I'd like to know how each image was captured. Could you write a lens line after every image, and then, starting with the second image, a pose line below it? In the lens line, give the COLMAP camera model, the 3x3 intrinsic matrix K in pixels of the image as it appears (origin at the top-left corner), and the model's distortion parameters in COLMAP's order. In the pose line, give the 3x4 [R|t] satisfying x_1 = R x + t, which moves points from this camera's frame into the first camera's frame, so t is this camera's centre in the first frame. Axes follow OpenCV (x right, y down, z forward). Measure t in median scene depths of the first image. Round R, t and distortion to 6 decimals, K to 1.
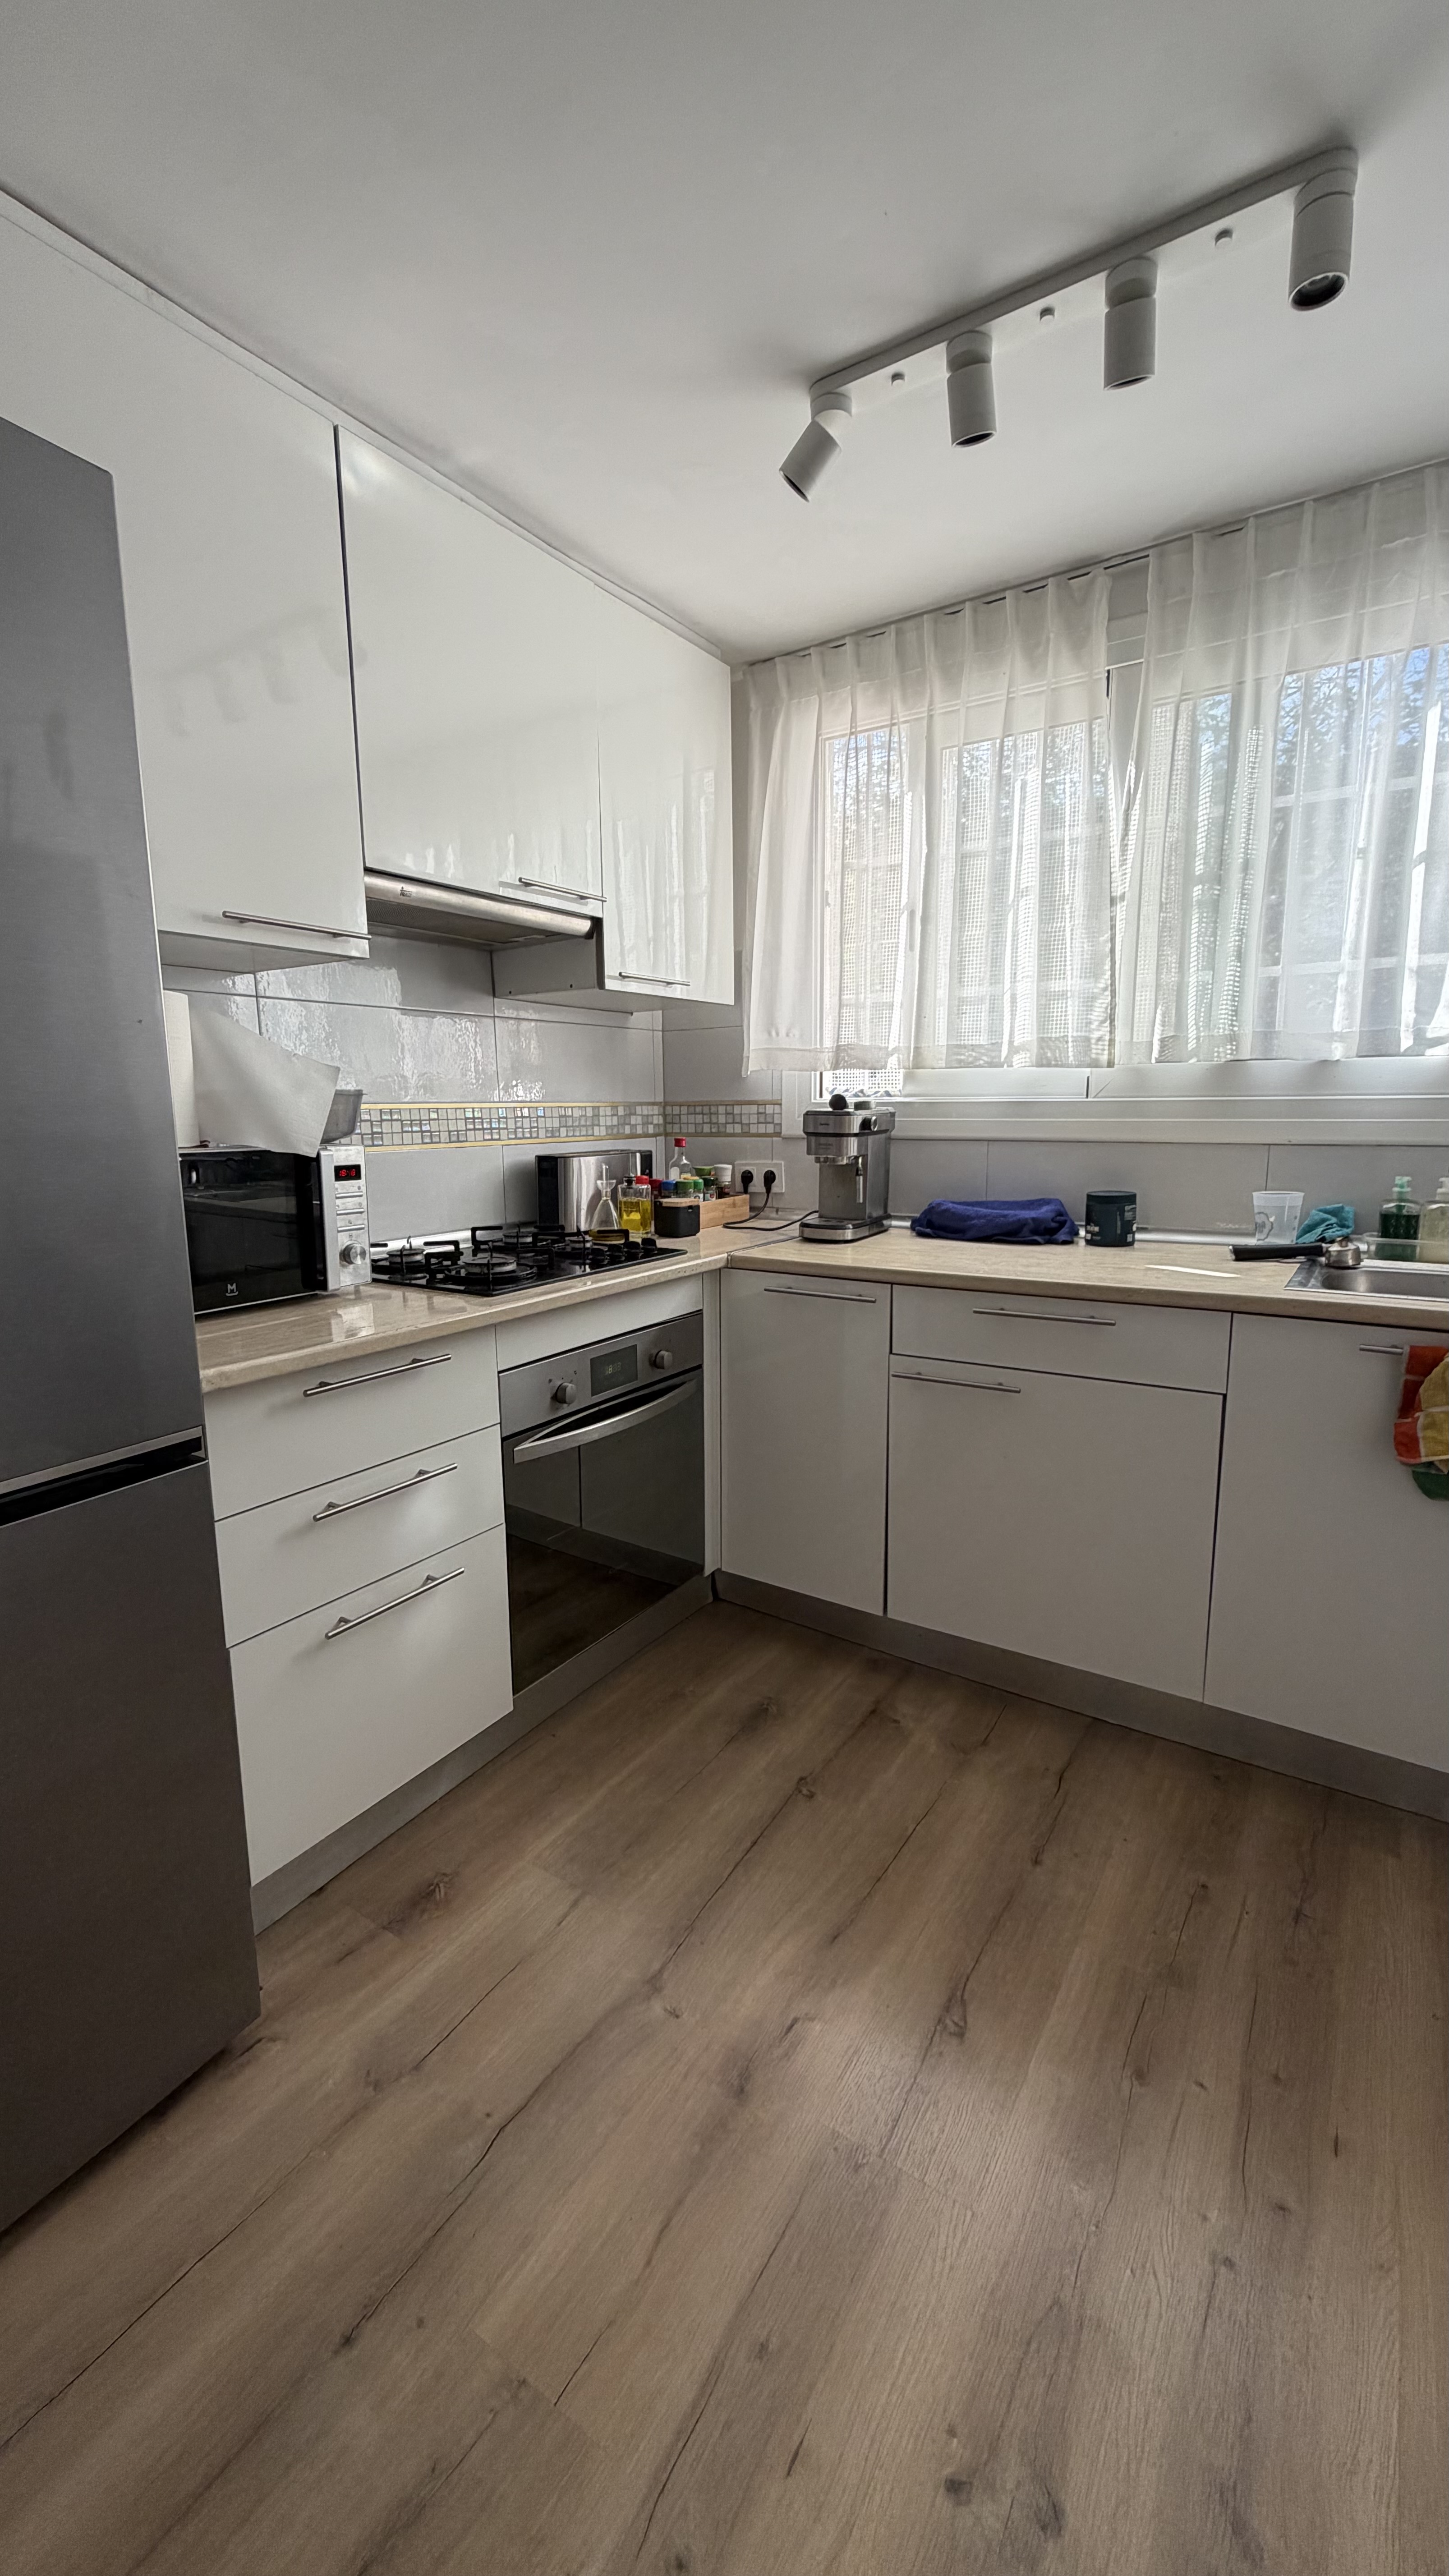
lens RADIAL K [[1030.7, 0, 705.1], [0, 1030.7, 1289.5], [0, 0, 1]] dist [-0.000388, -0.000479]
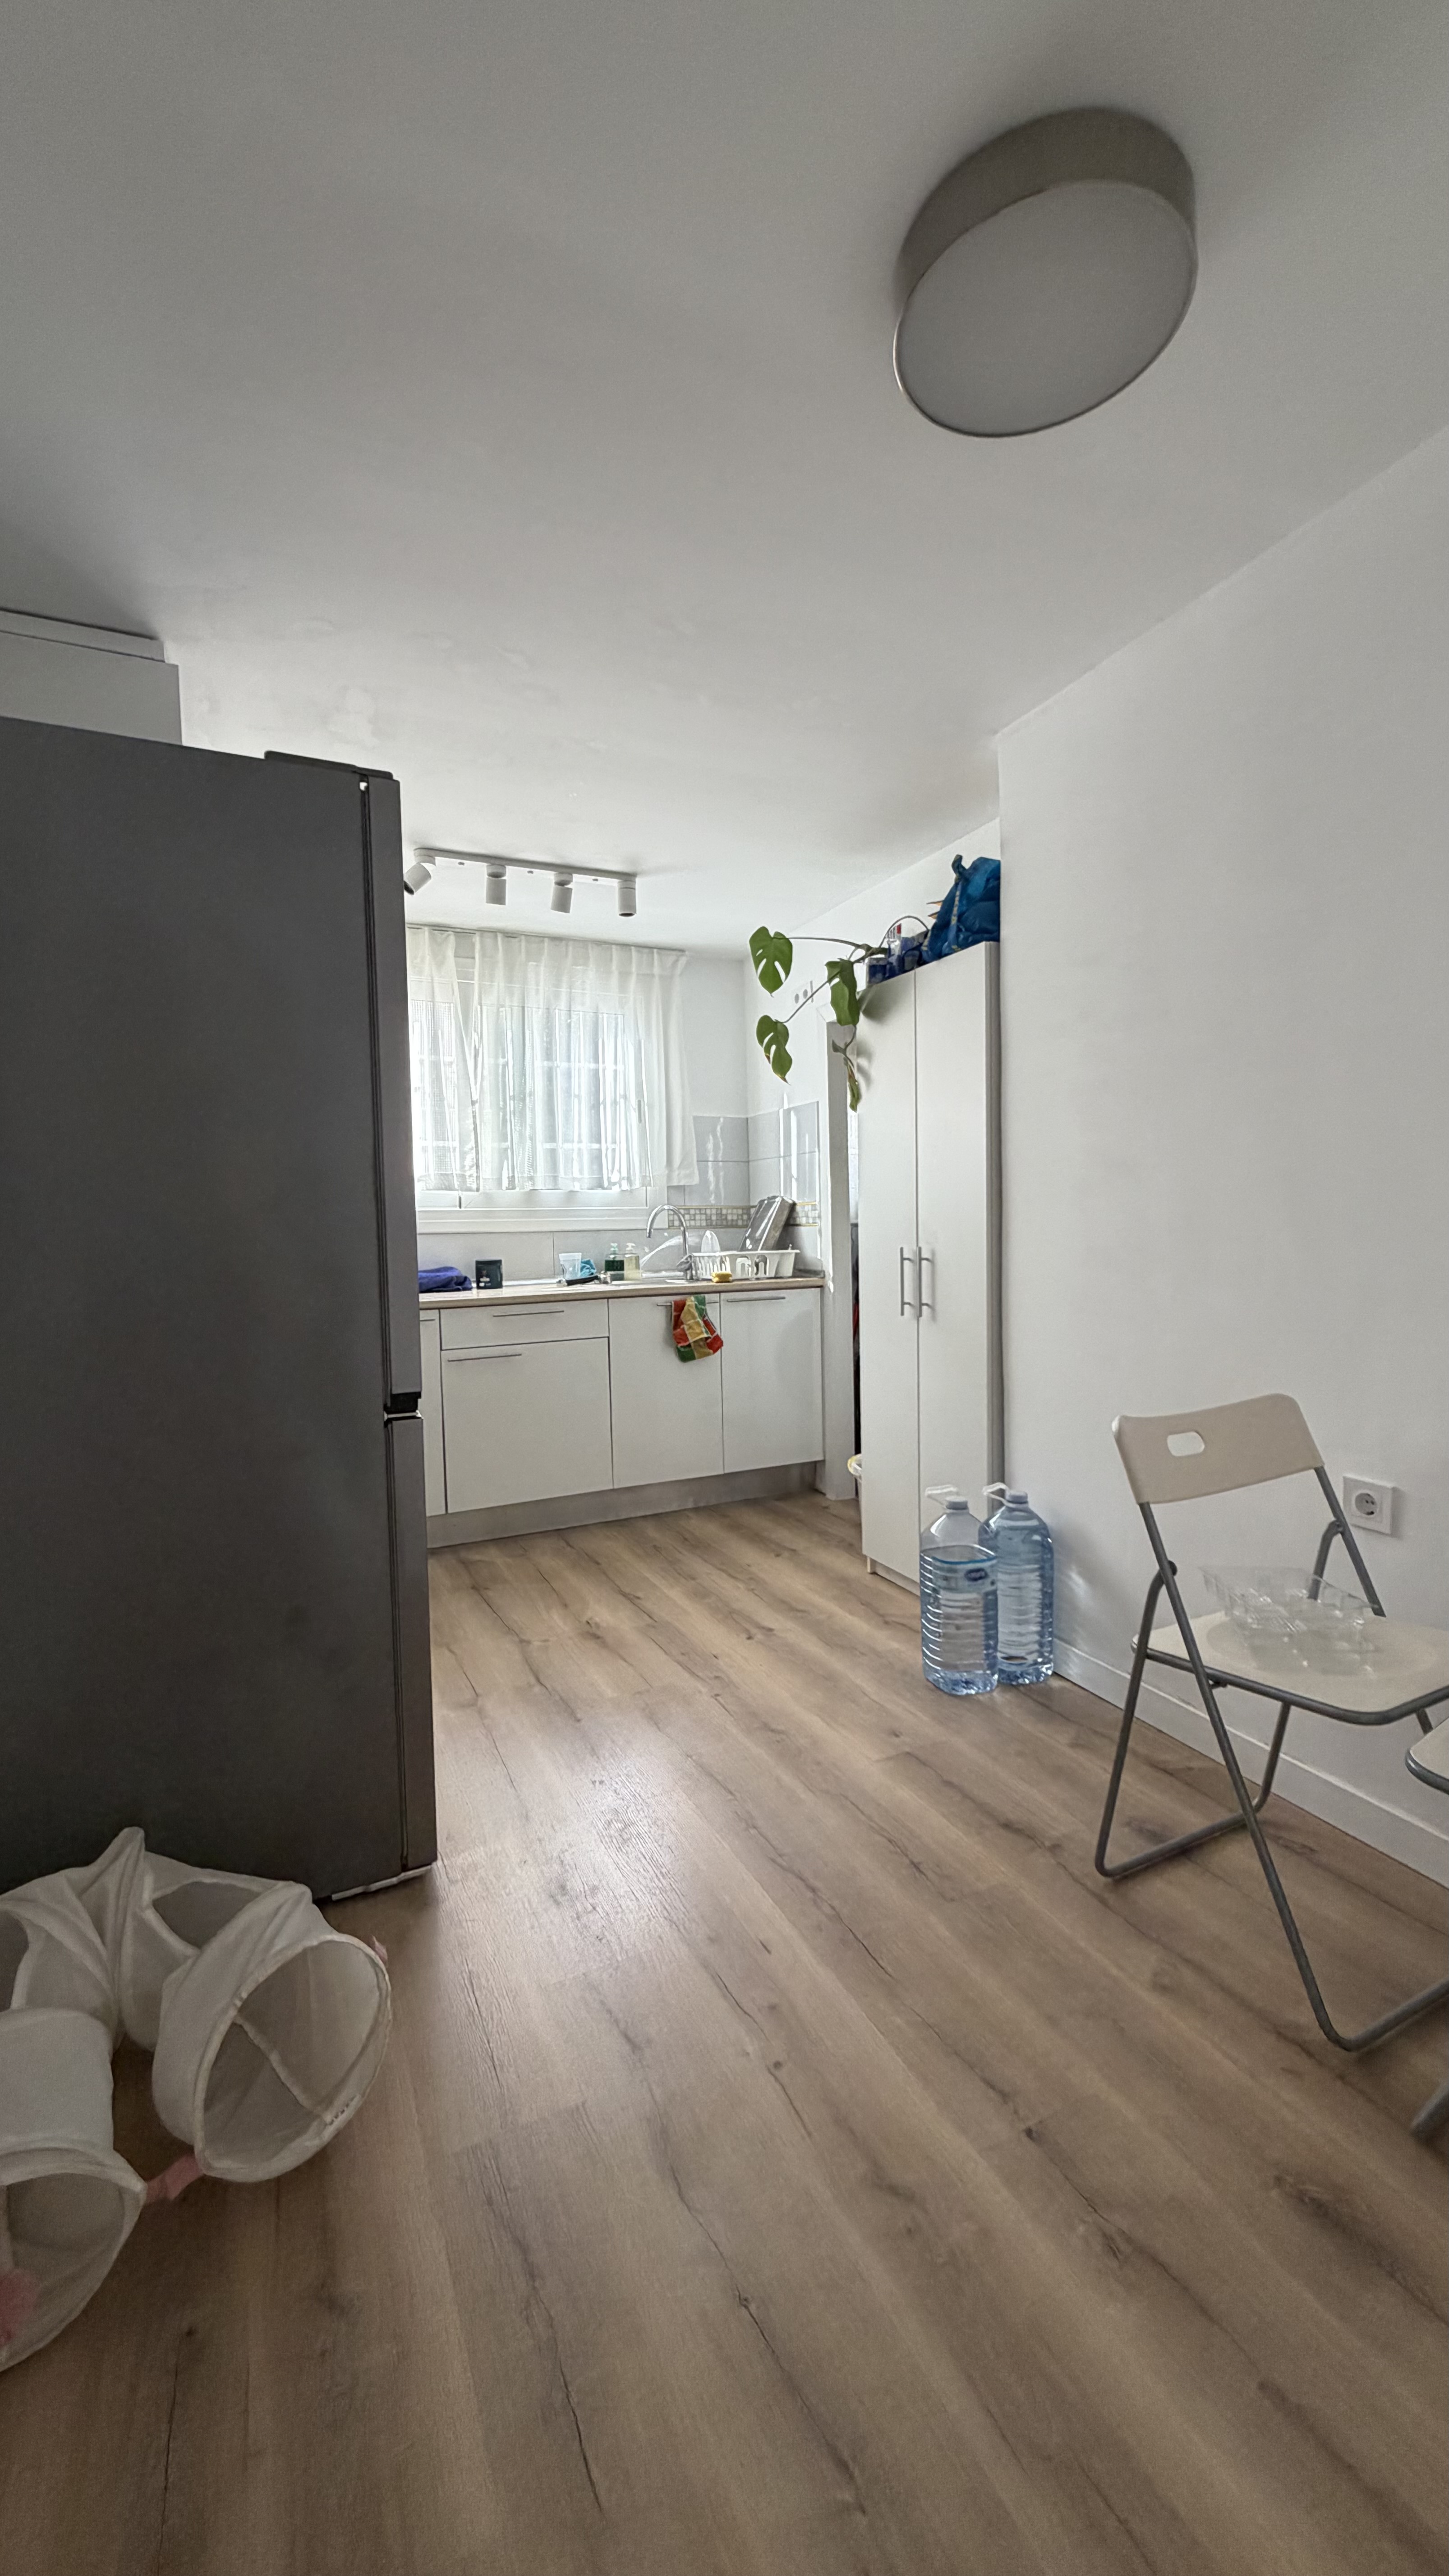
lens RADIAL K [[1030.7, 0, 736.6], [0, 1030.7, 1283.6], [0, 0, 1]] dist [-0.000388, -0.000479]
pose [[0.510021, -0.045712, 0.858947, -1.048170], [0.165414, 0.985161, -0.045790, 0.114575], [-0.844107, 0.165436, 0.510014, -0.313715]]
